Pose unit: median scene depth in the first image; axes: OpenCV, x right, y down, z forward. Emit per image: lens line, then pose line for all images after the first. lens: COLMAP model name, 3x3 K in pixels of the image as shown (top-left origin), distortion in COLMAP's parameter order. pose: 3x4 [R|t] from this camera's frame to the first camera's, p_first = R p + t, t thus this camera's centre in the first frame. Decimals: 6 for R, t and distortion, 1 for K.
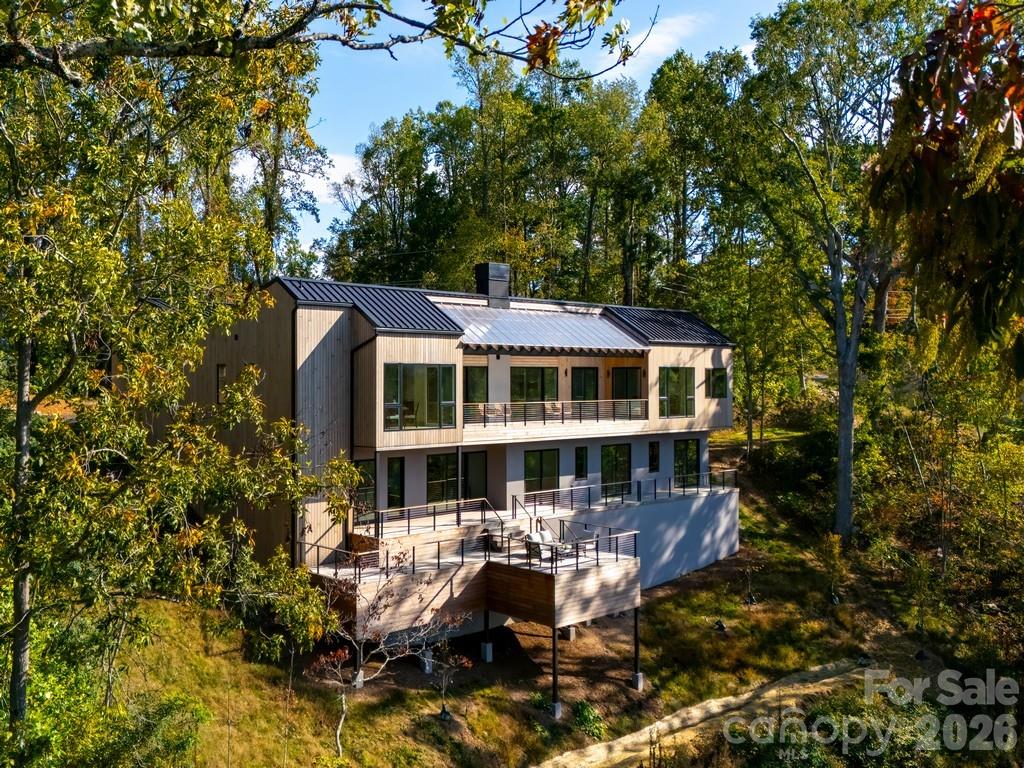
lens RADIAL K [[677.5, 0, 512.0], [0, 677.5, 384.0], [0, 0, 1]] dist [0.002912, 0.000472]
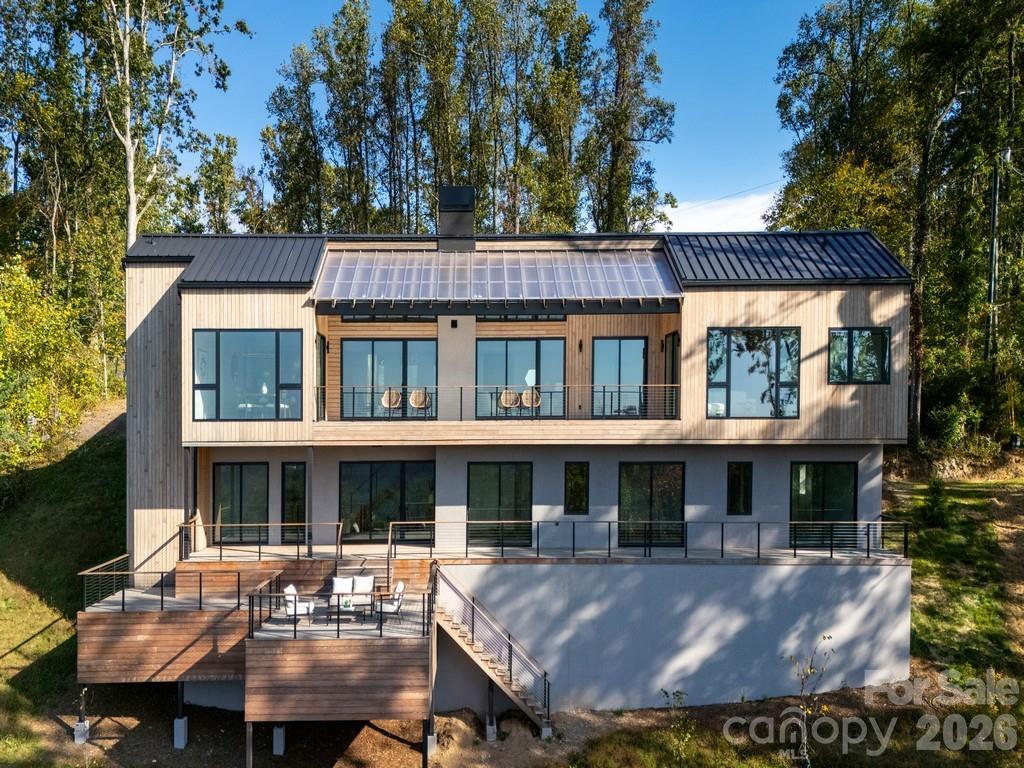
lens RADIAL K [[677.5, 0, 512.0], [0, 677.5, 384.0], [0, 0, 1]] dist [0.002912, 0.000472]
pose [[0.835904, -0.002471, -0.548870, 0.395994], [-0.000699, 0.999984, -0.005566, 0.025151], [0.548875, 0.005036, 0.835889, 0.442259]]
